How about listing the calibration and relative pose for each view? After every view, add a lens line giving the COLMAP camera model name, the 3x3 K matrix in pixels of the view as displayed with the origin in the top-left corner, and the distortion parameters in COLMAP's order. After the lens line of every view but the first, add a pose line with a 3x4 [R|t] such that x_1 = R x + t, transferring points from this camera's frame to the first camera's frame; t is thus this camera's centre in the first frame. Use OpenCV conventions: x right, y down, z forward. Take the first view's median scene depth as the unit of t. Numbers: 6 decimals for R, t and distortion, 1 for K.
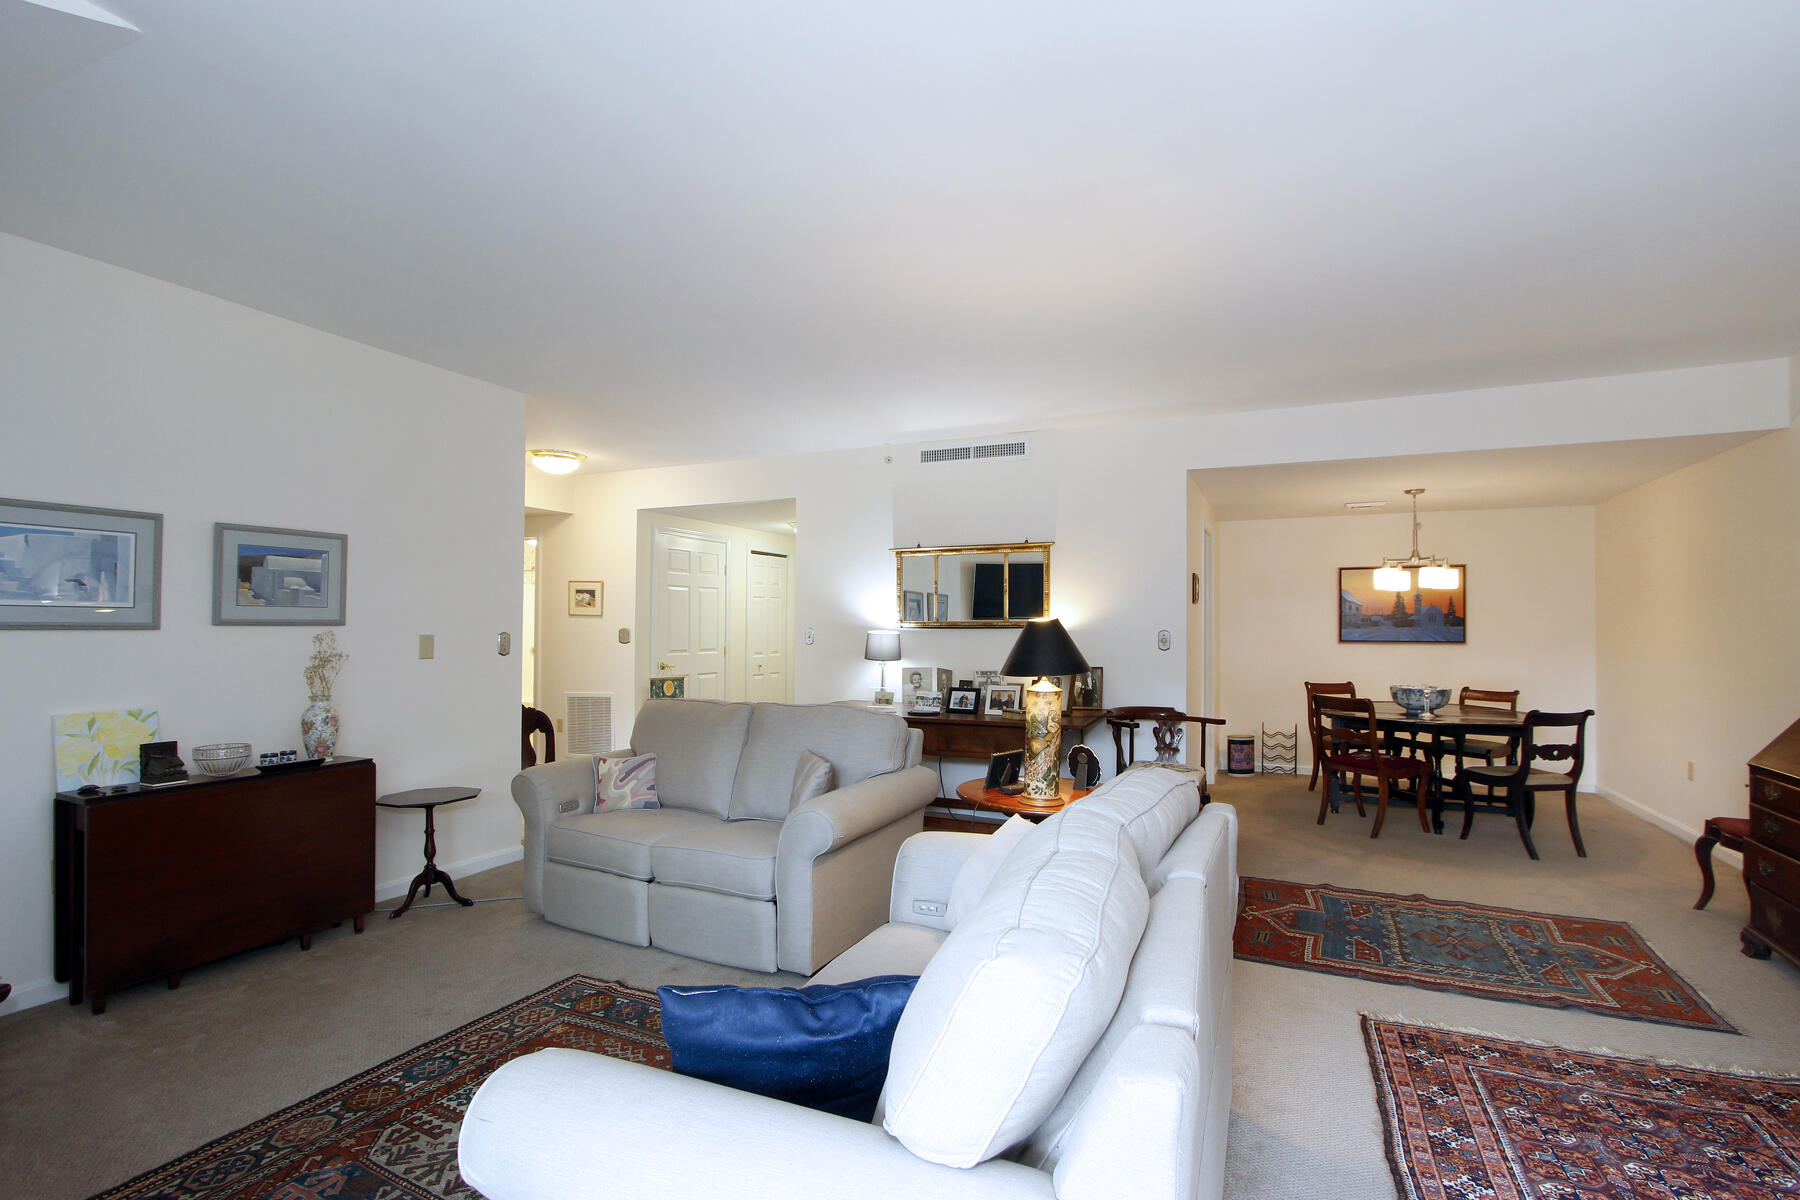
lens RADIAL K [[797.1, 0, 900.0], [0, 797.1, 600.0], [0, 0, 1]] dist [-0.019184, -0.000063]
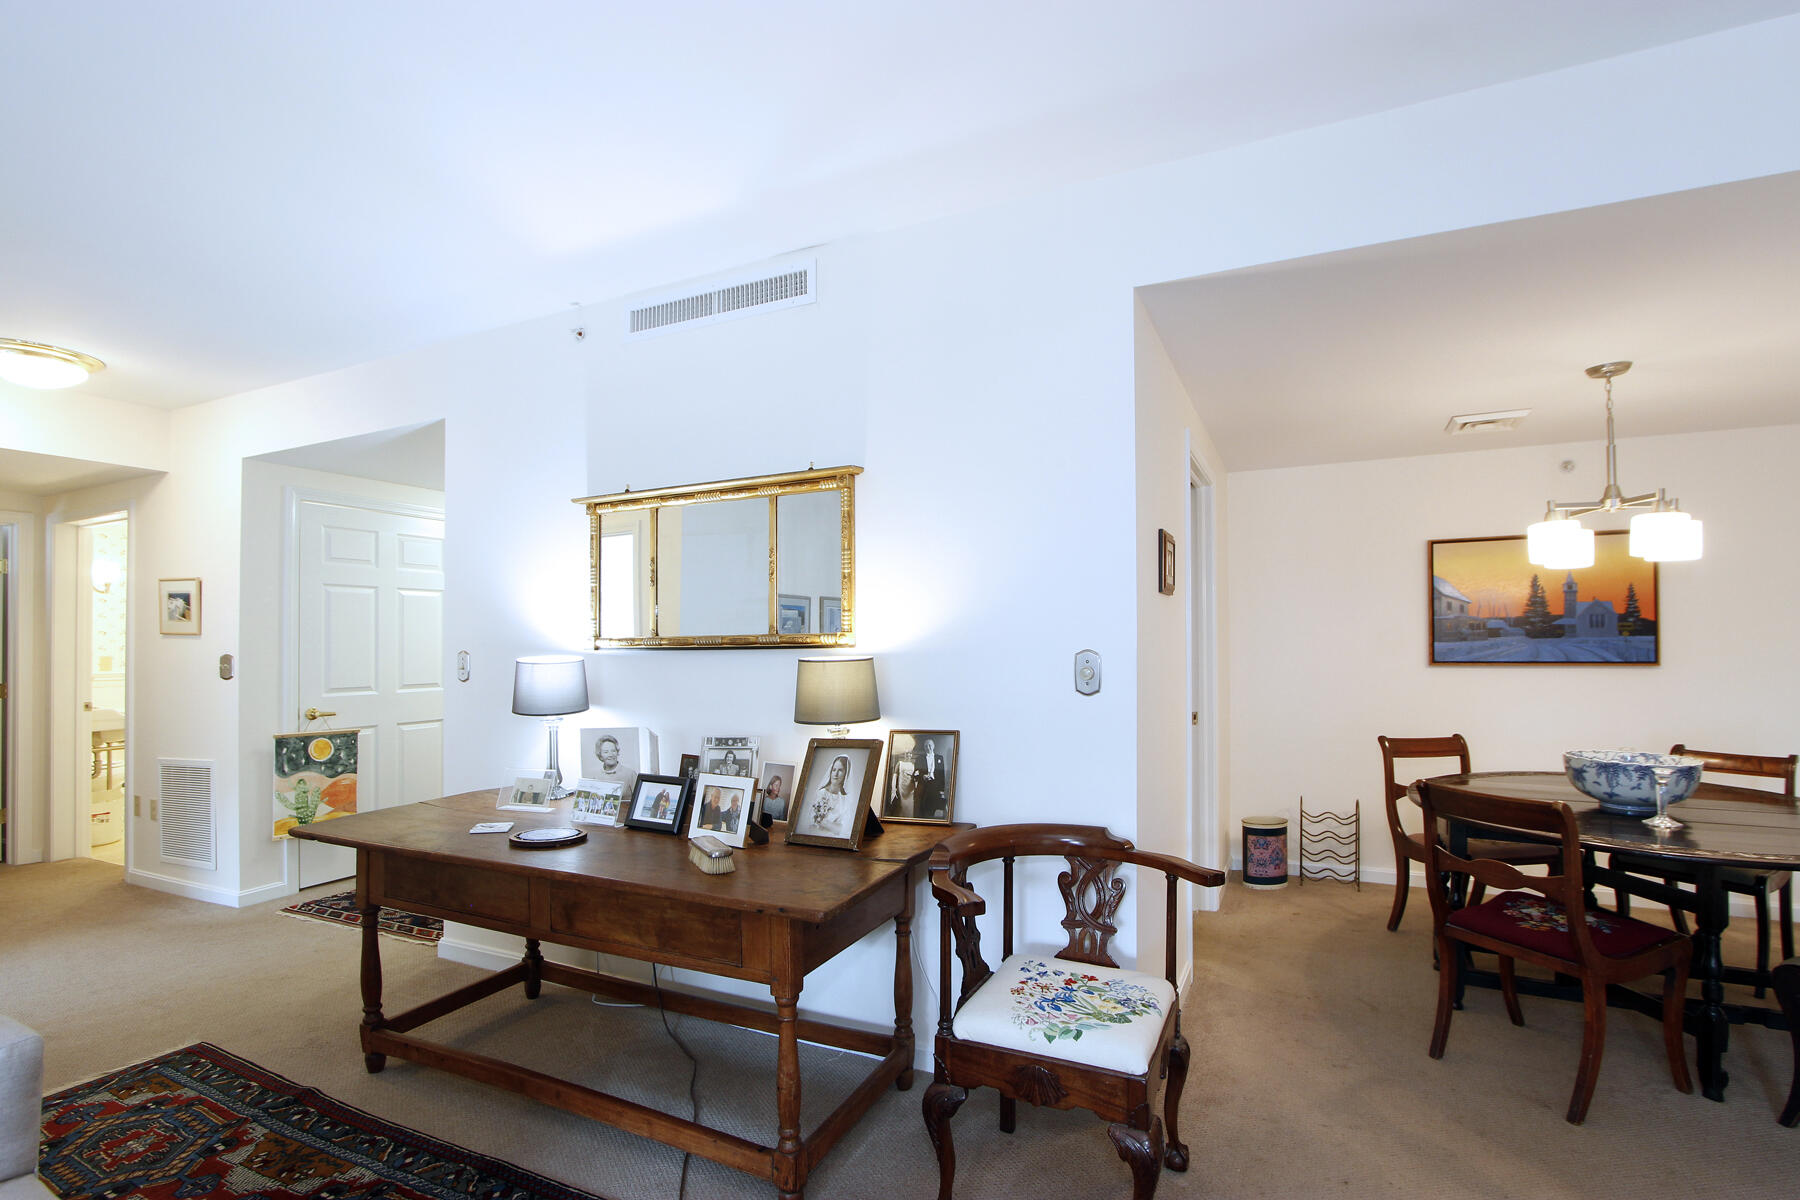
lens RADIAL K [[838.7, 0, 855.8], [0, 838.7, 629.5], [0, 0, 1]] dist [-0.022286, -0.000652]
pose [[0.998695, -0.012363, -0.049558, 0.167106], [0.013070, 0.999817, 0.013964, 0.013763], [0.049376, -0.014594, 0.998674, 0.388732]]
